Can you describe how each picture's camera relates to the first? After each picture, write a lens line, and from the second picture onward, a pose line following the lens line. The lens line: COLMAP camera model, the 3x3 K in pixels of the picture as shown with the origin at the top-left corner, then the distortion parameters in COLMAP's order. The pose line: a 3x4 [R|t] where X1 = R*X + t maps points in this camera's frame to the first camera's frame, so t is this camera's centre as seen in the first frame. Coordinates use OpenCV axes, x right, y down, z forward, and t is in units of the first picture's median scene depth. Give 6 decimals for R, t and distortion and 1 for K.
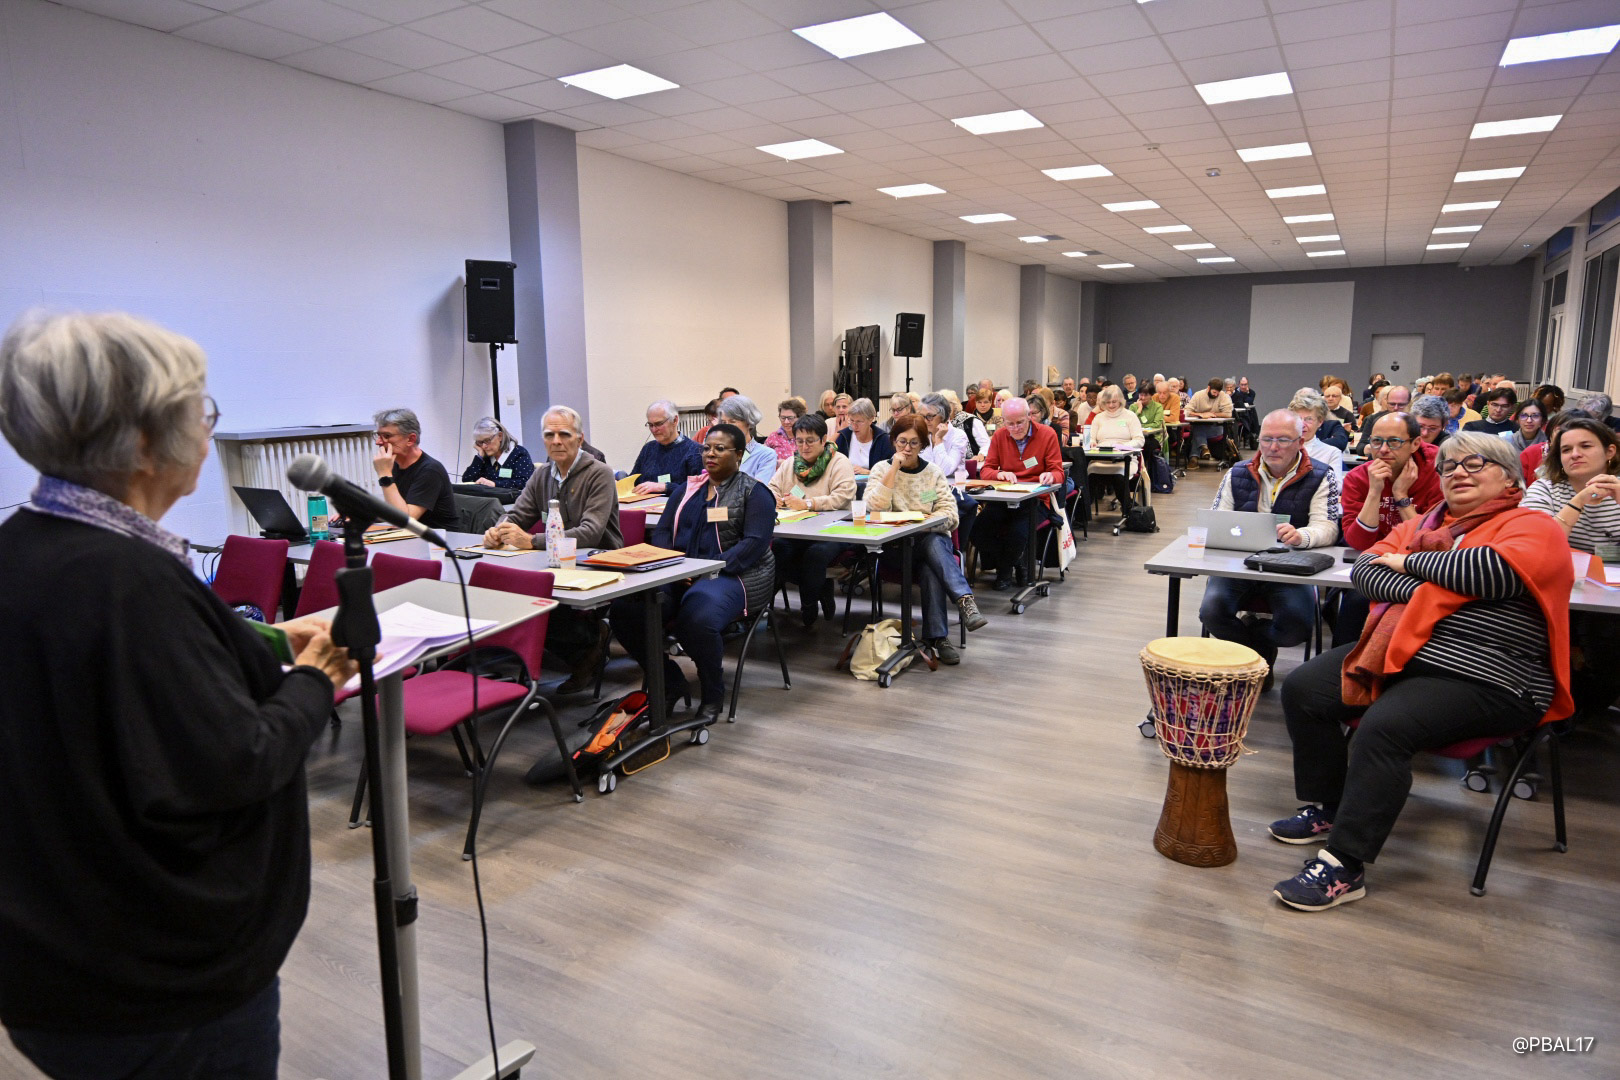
lens RADIAL K [[1000.5, 0, 818.9], [0, 1000.5, 536.3], [0, 0, 1]] dist [0.002129, -0.002175]
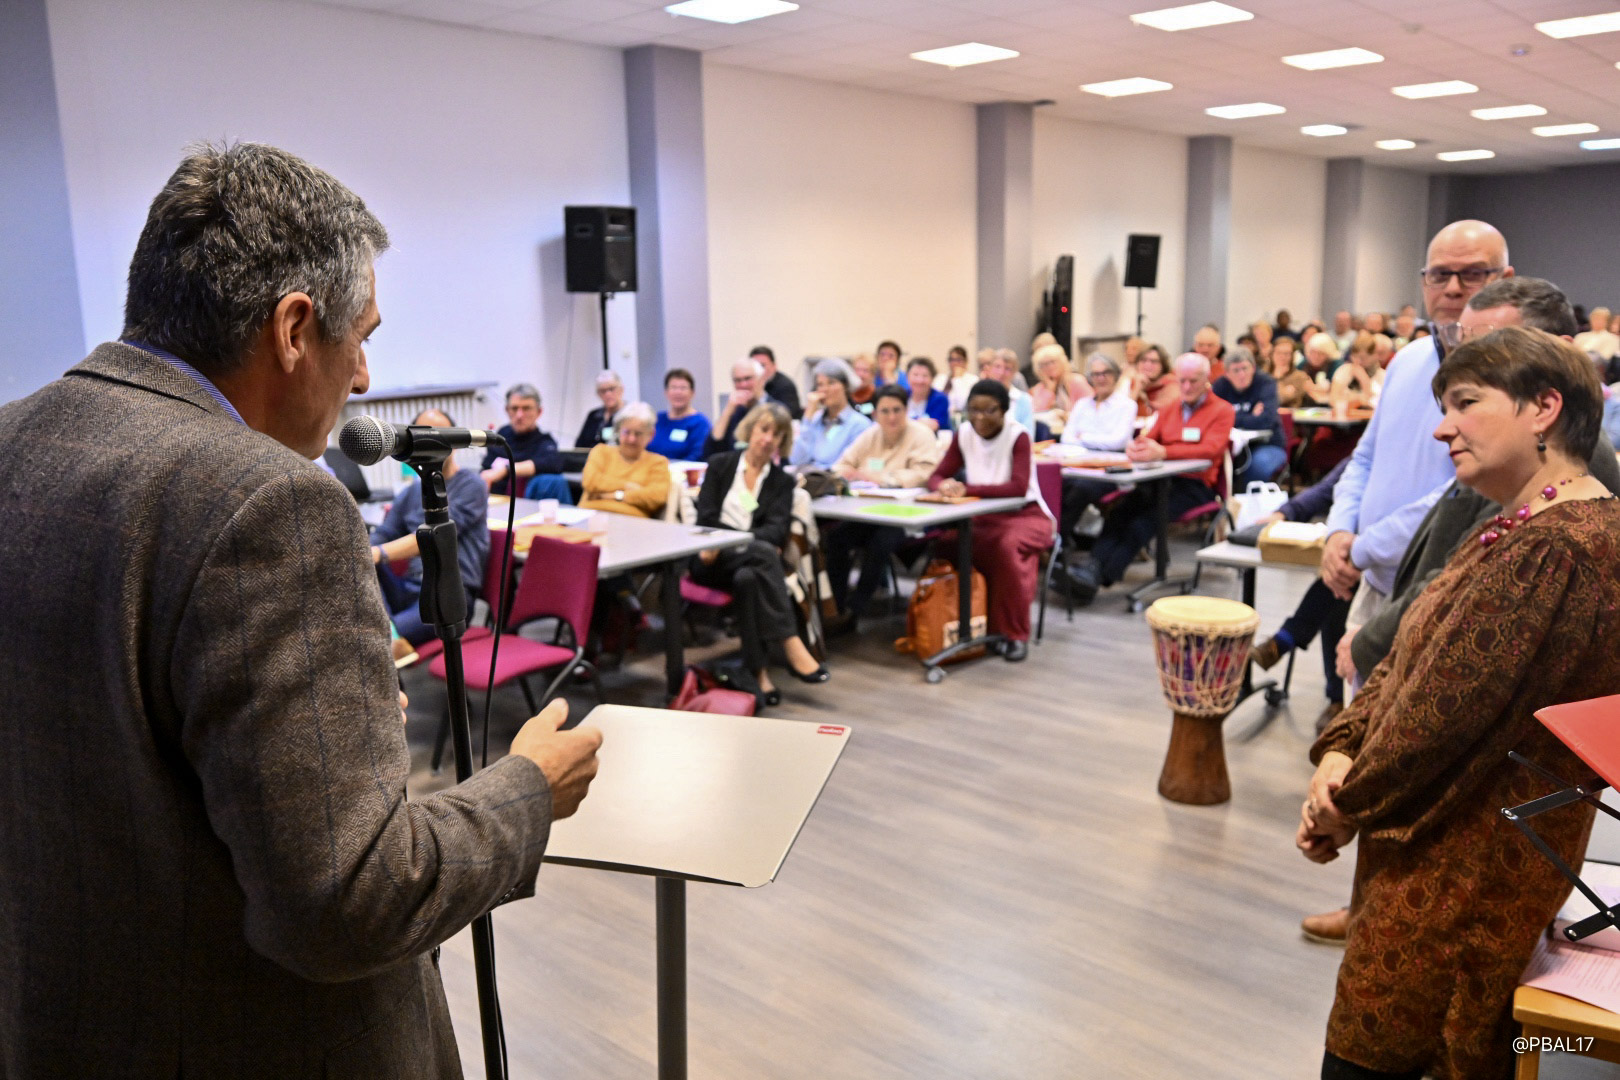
lens RADIAL K [[1315.0, 0, 810.2], [0, 1315.0, 528.3], [0, 0, 1]] dist [-0.003982, 0.007470]
pose [[0.974388, 0.031088, -0.222714, 0.135466], [-0.027363, 0.999430, 0.019794, -0.006152], [0.223202, -0.013193, 0.974683, -0.138282]]
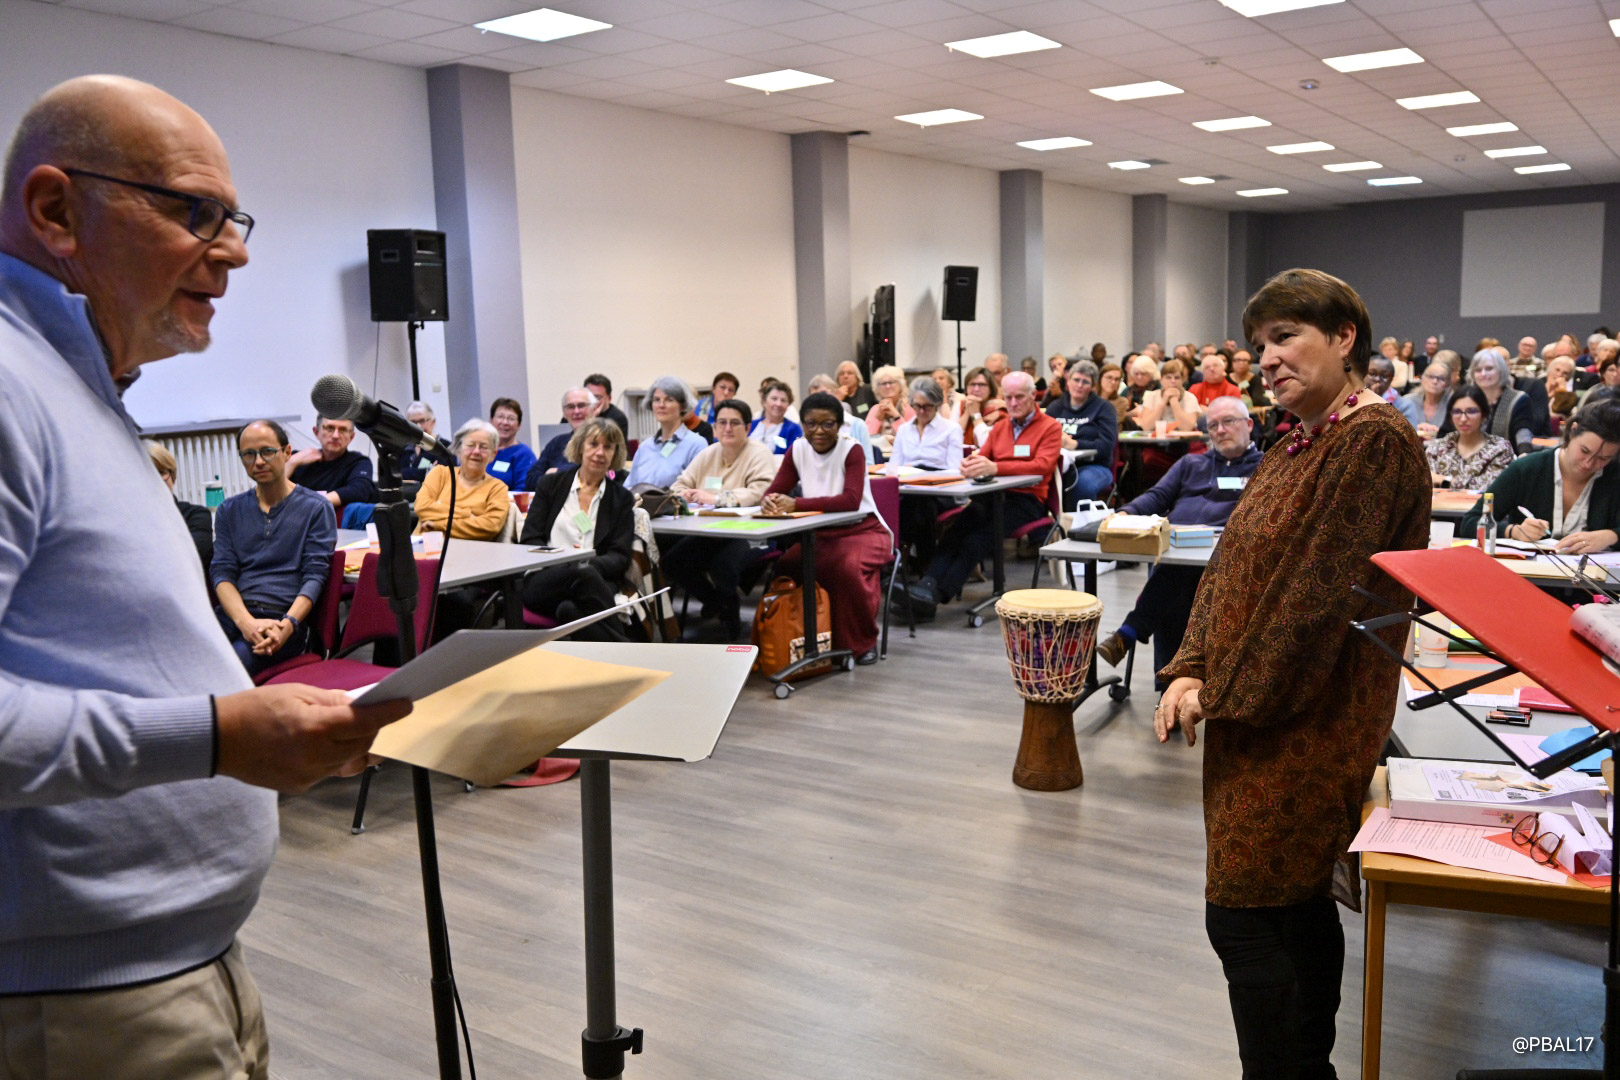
lens RADIAL K [[1385.9, 0, 806.5], [0, 1385.9, 534.6], [0, 0, 1]] dist [0.000256, 0.007798]
pose [[0.995974, -0.007406, -0.089340, 0.123349], [0.005537, 0.999761, -0.021143, 0.019760], [0.089475, 0.020563, 0.995777, -0.167940]]
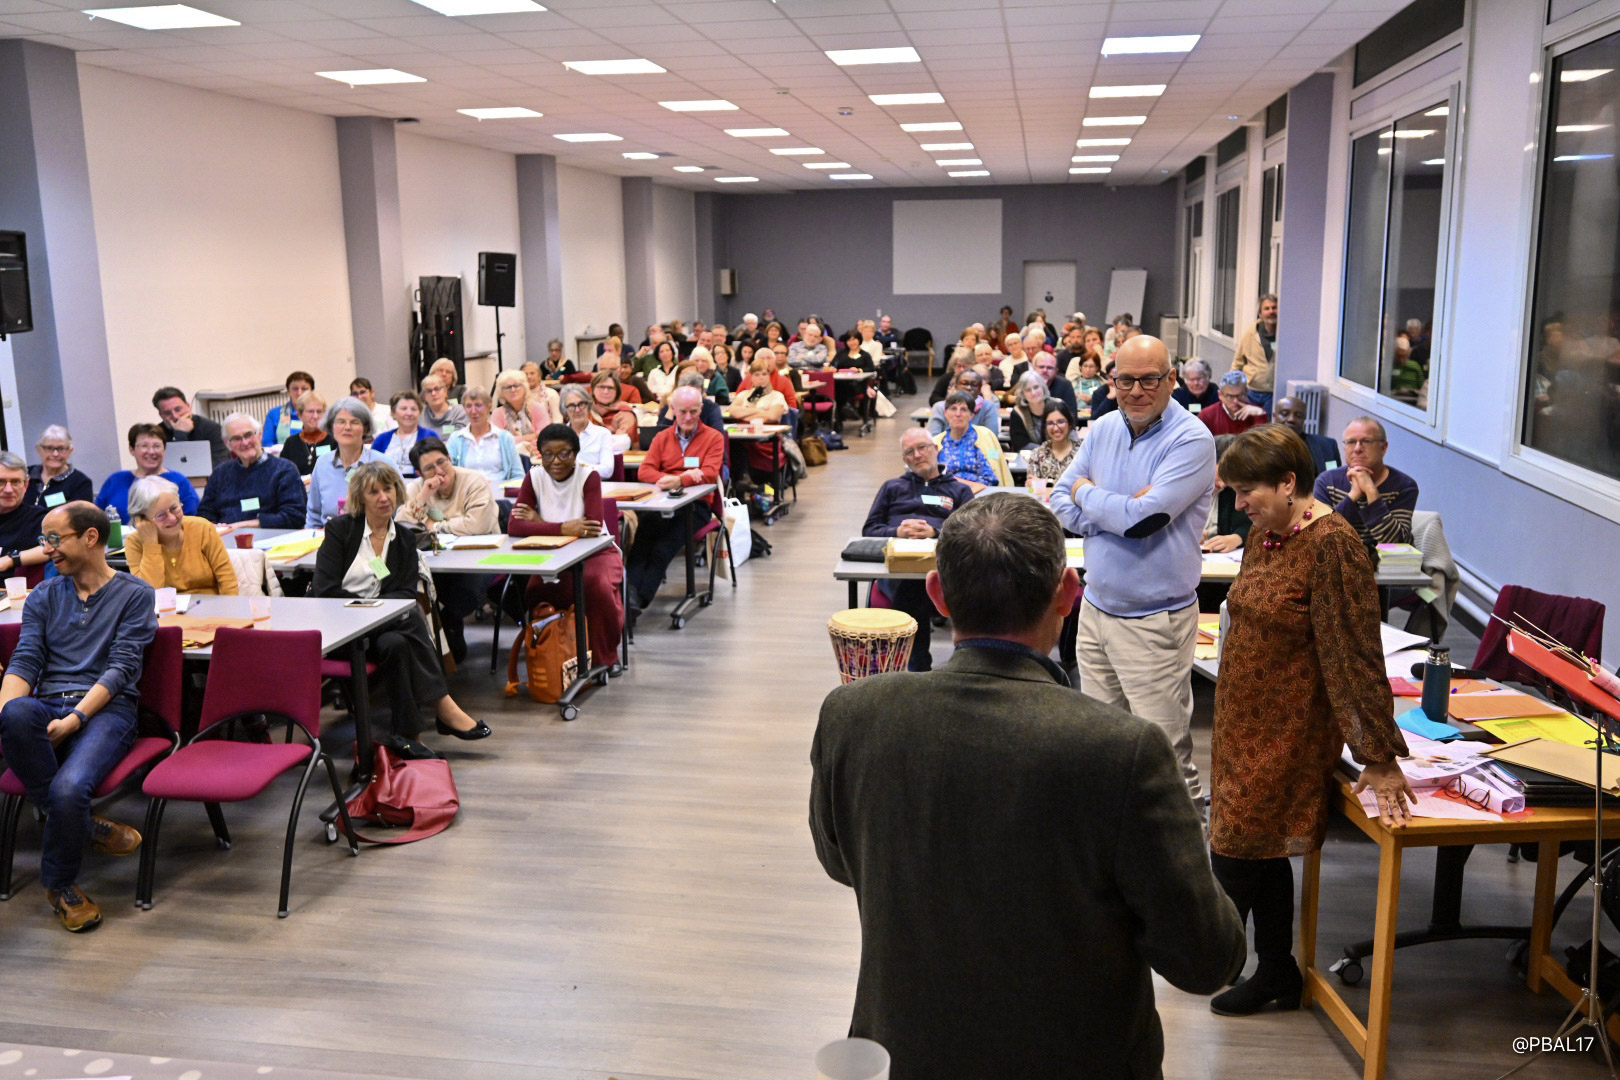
lens RADIAL K [[1385.9, 0, 813.7], [0, 1385.9, 534.9], [0, 0, 1]] dist [0.000256, 0.007798]
pose [[0.941654, -0.066164, 0.330015, -0.091049], [0.059628, 0.997773, 0.029900, -0.031626], [-0.331258, -0.008477, 0.943502, -0.221672]]
